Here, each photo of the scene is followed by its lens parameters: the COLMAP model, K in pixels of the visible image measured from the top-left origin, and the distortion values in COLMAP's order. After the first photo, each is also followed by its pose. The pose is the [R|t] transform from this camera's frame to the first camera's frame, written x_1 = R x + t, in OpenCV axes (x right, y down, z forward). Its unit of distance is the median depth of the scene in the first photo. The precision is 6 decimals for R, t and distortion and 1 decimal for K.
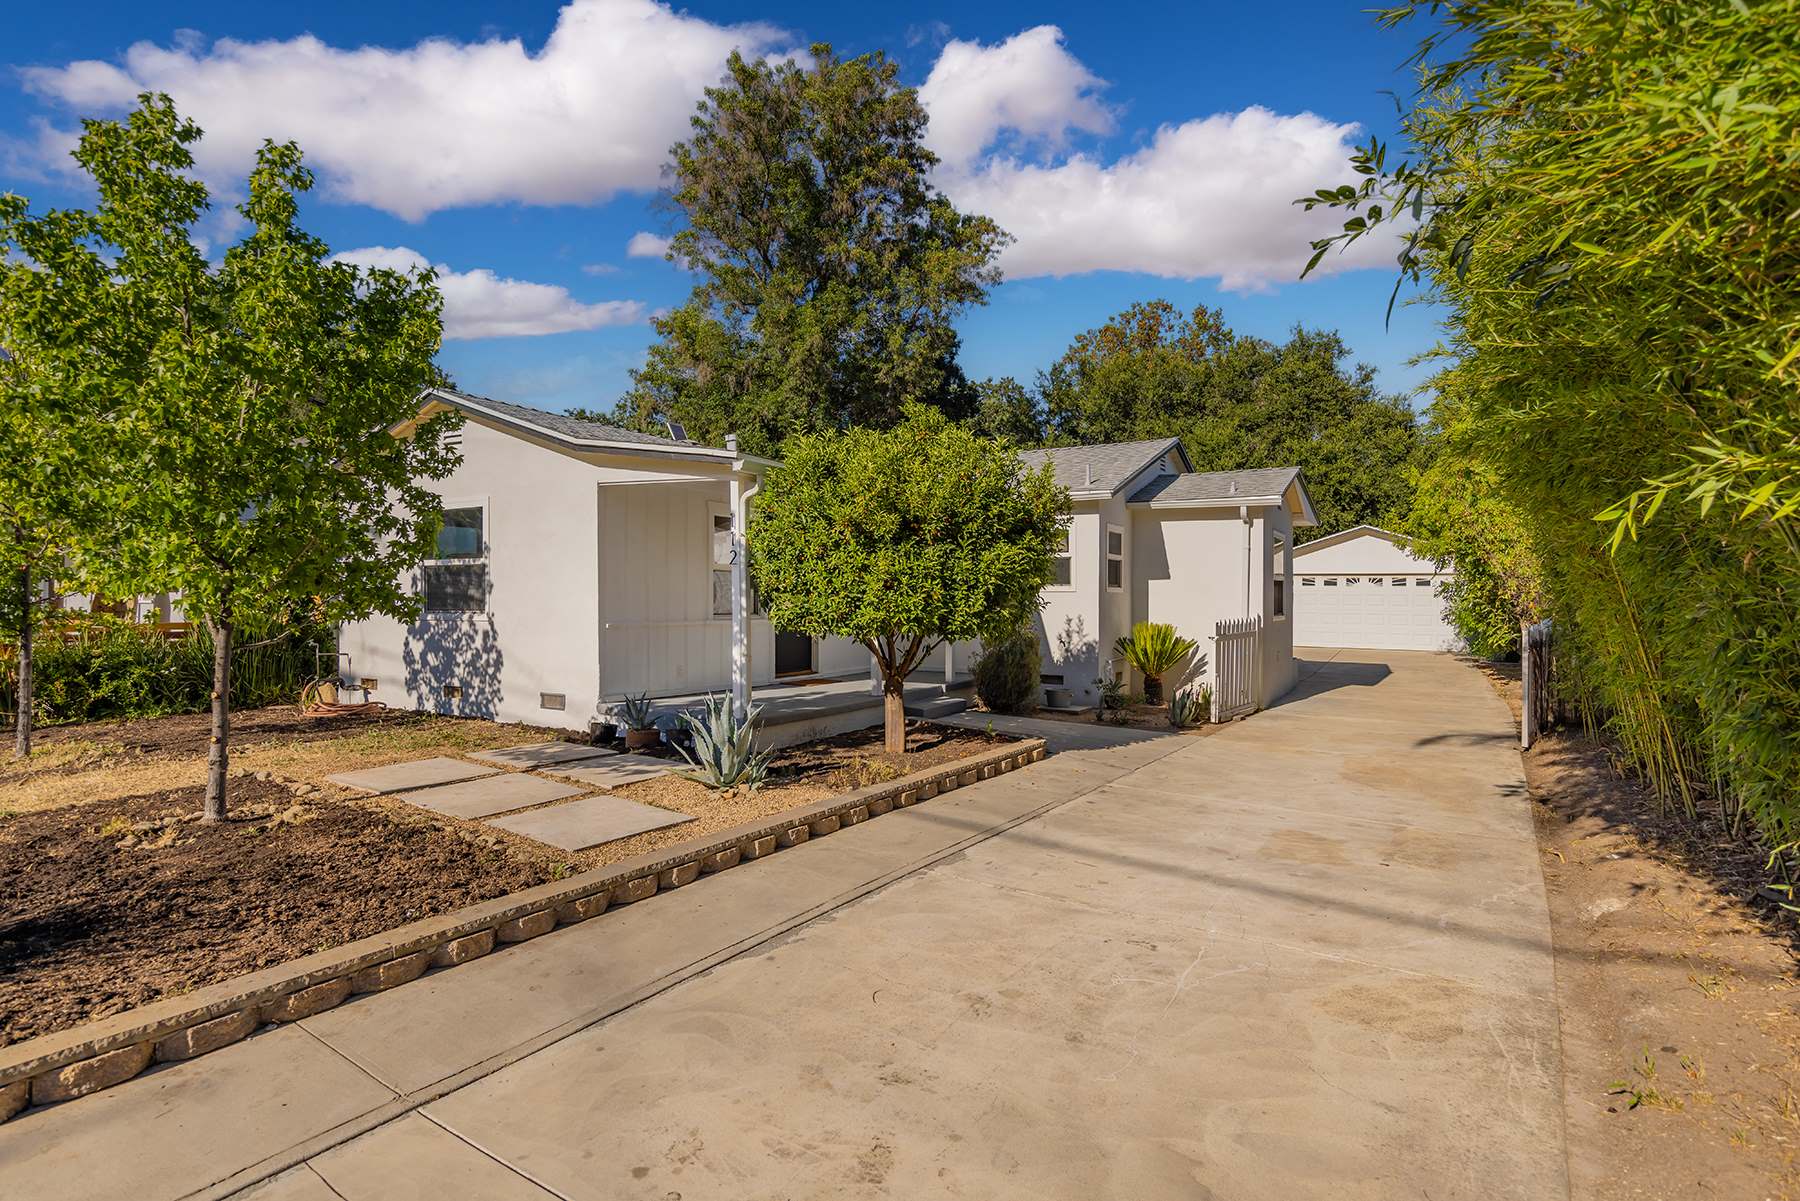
lens RADIAL K [[942.7, 0, 902.4], [0, 942.7, 592.2], [0, 0, 1]] dist [0.031770, 0.000047]
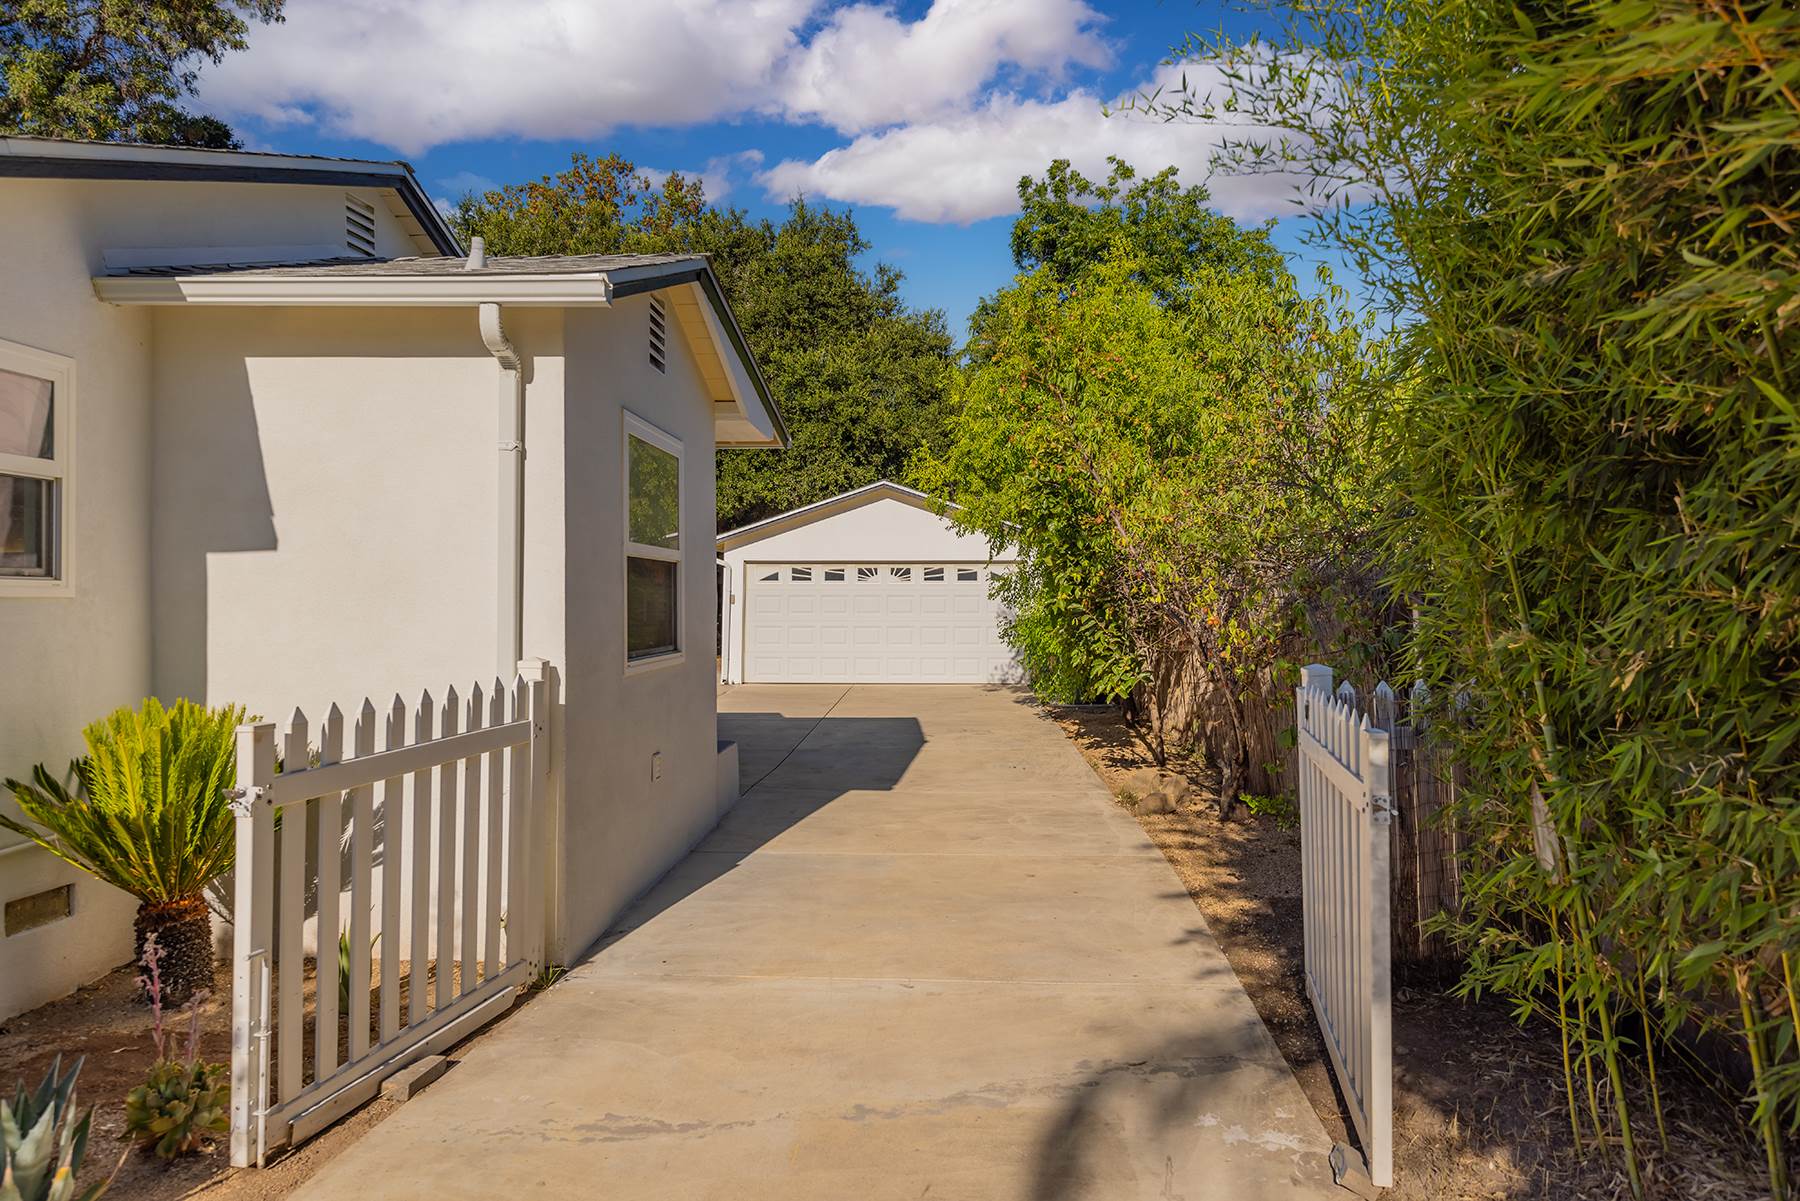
lens RADIAL K [[1120.2, 0, 900.0], [0, 1120.2, 600.5], [0, 0, 1]] dist [-0.000387, 0.000190]
pose [[0.898694, -0.009756, 0.438467, 0.184378], [0.006776, 0.999942, 0.008361, -0.000046], [-0.438523, -0.004543, 0.898708, 0.358242]]
